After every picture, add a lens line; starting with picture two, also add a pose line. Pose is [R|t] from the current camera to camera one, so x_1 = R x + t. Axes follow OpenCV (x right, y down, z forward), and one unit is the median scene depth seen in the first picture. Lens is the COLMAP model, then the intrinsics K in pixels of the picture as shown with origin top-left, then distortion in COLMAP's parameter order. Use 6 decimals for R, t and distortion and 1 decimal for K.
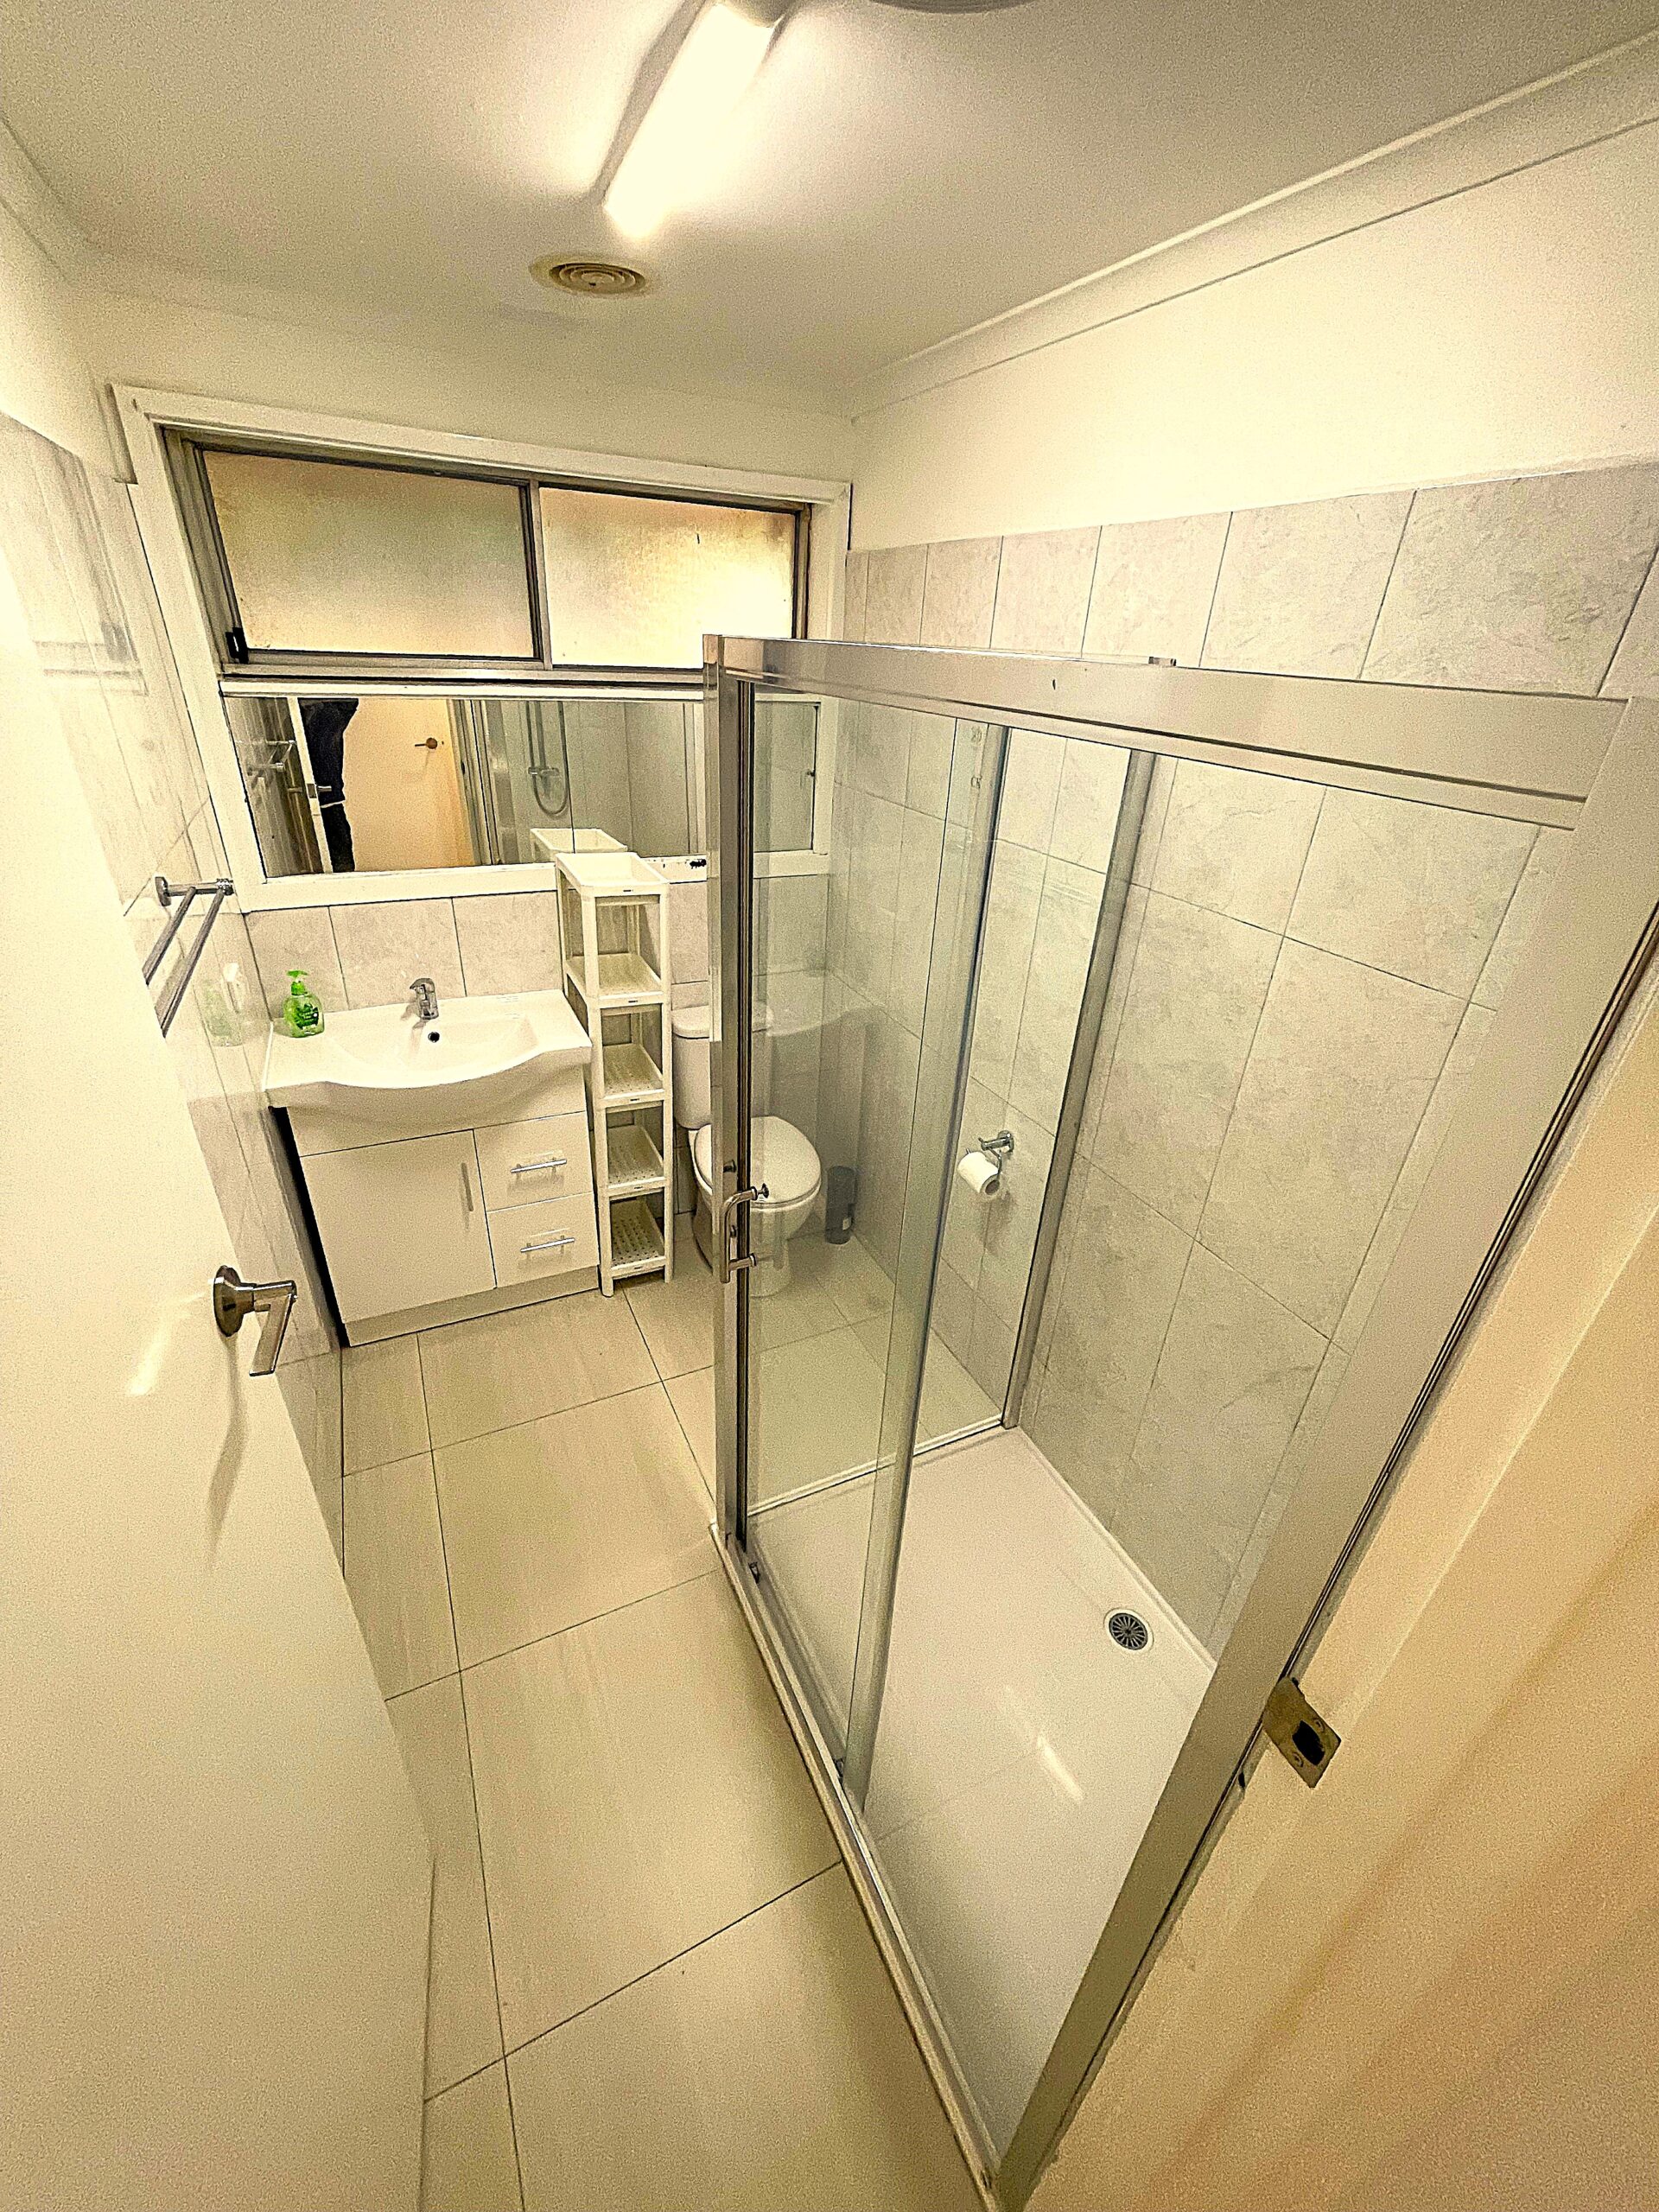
lens RADIAL K [[891.5, 0, 832.7], [0, 891.5, 1106.7], [0, 0, 1]] dist [-0.004904, 0.001905]
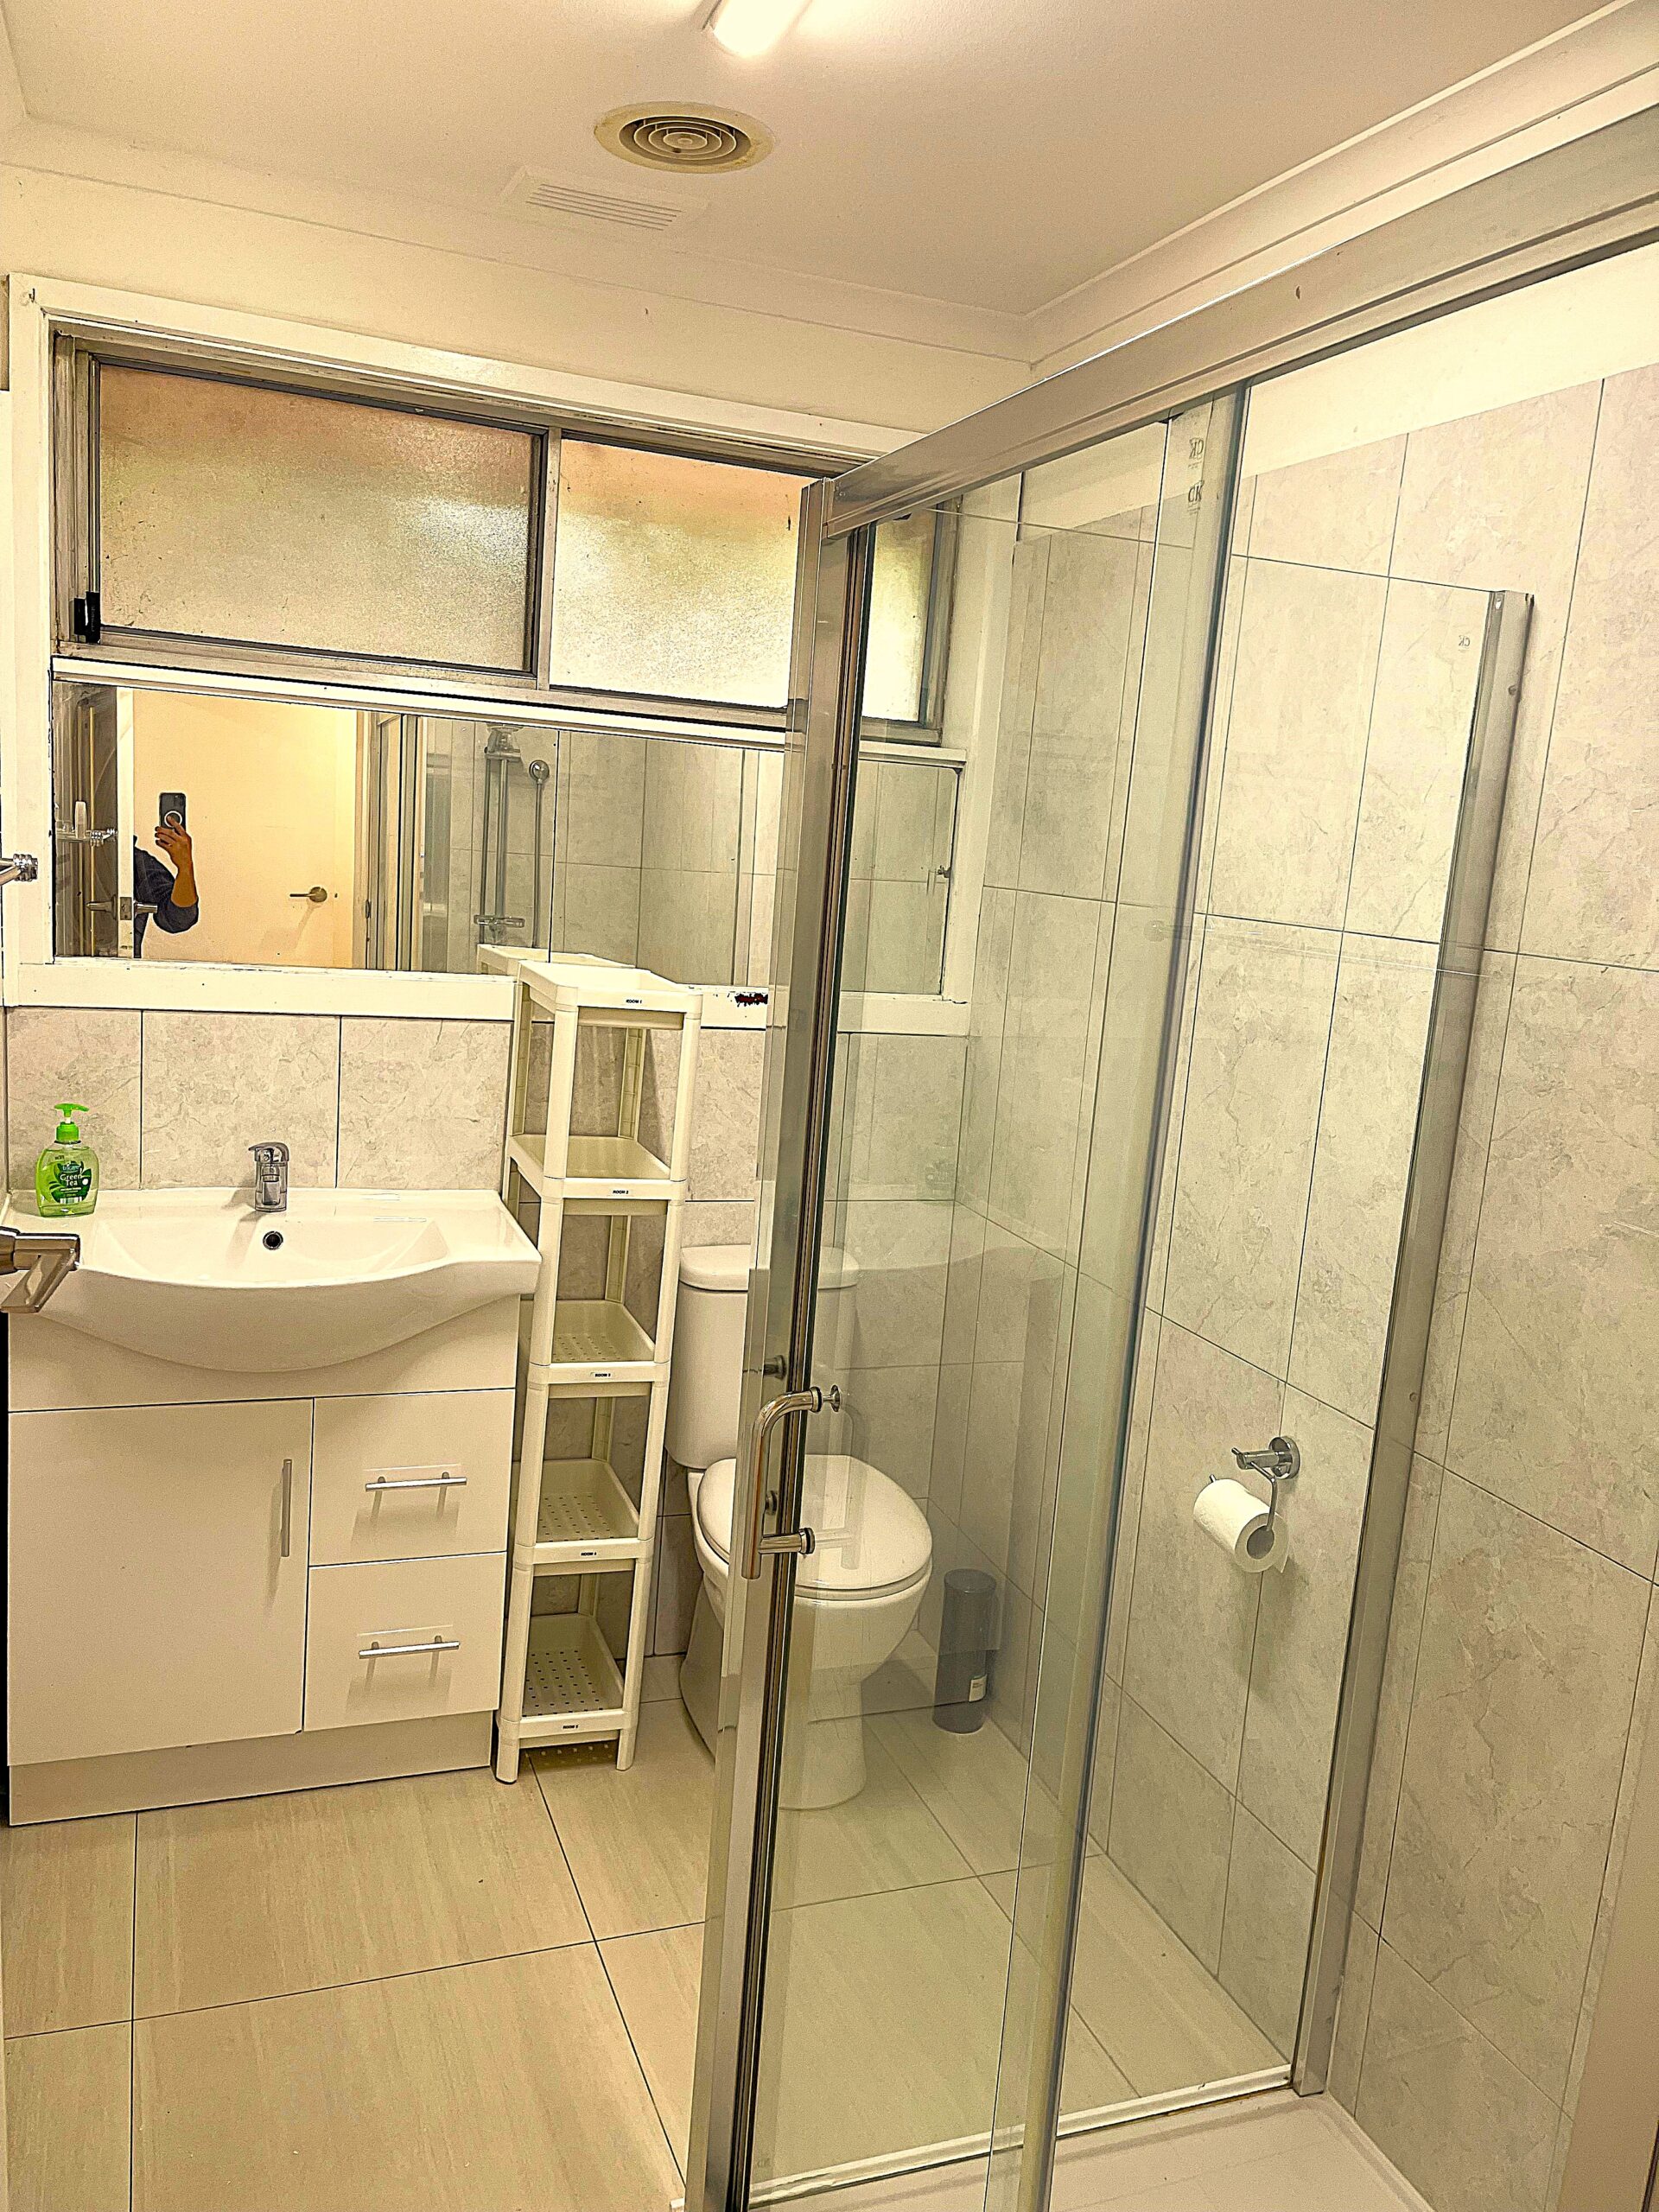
lens RADIAL K [[1680.4, 0, 837.9], [0, 1680.4, 1112.7], [0, 0, 1]] dist [0.044231, -0.049488]
pose [[0.995938, 0.037857, -0.081692, 0.003124], [-0.061741, 0.947545, -0.313602, 0.166648], [0.065535, 0.317372, 0.946034, -0.036471]]
